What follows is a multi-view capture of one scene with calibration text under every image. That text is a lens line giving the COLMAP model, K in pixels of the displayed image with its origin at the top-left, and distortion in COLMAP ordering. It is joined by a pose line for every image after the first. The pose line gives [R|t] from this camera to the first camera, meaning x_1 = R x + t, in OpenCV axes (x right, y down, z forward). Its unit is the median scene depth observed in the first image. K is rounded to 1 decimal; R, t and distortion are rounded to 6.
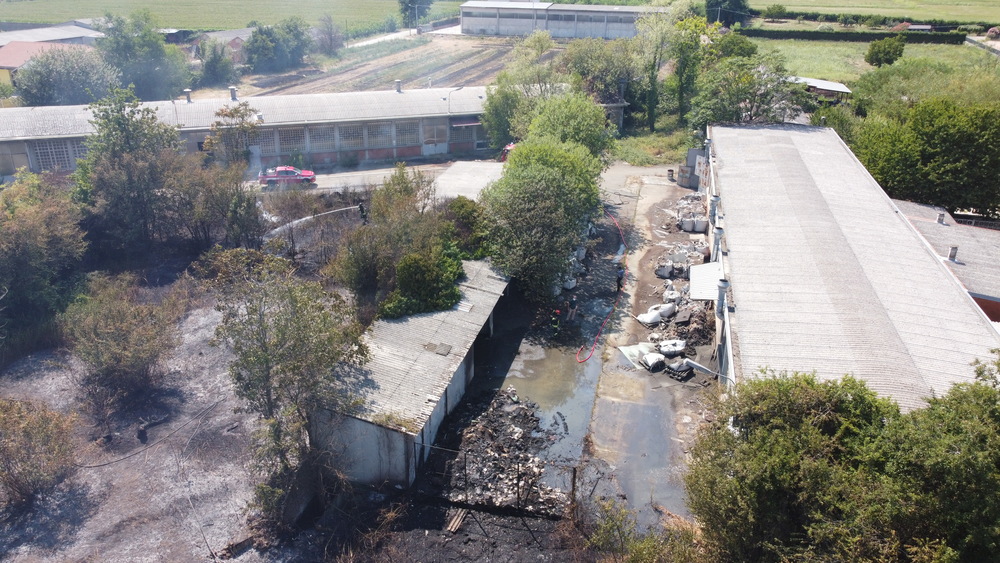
lens RADIAL K [[757.1, 0, 492.8], [0, 757.1, 277.3], [0, 0, 1]] dist [0.011410, -0.010279]
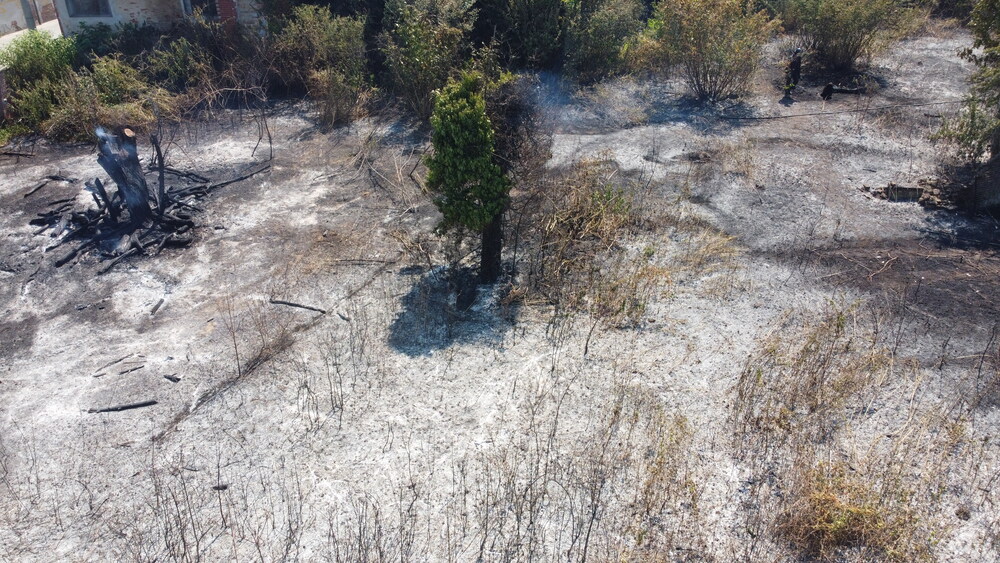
lens RADIAL K [[758.1, 0, 493.9], [0, 758.1, 276.5], [0, 0, 1]] dist [0.006089, -0.011250]
pose [[0.615658, 0.401829, -0.677863, -0.021949], [-0.313433, 0.914114, 0.257205, 0.252069], [0.722997, 0.054115, 0.688729, 0.120056]]
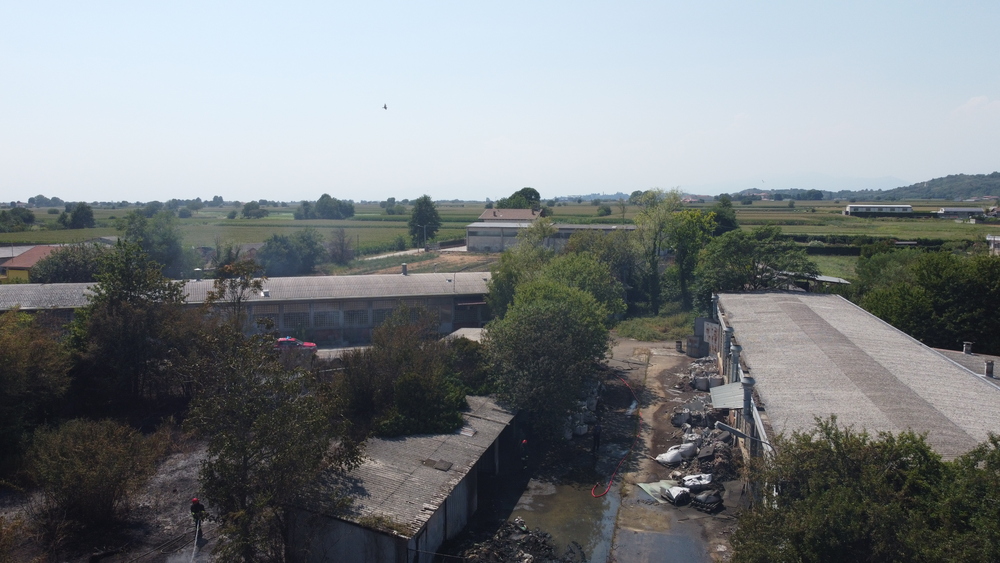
lens RADIAL K [[757.1, 0, 492.8], [0, 757.1, 277.3], [0, 0, 1]] dist [0.011410, -0.010279]
pose [[0.999983, -0.001390, -0.005688, -0.000991], [-0.000384, 0.953759, -0.300572, 0.133422], [0.005843, 0.300569, 0.953742, 0.065958]]
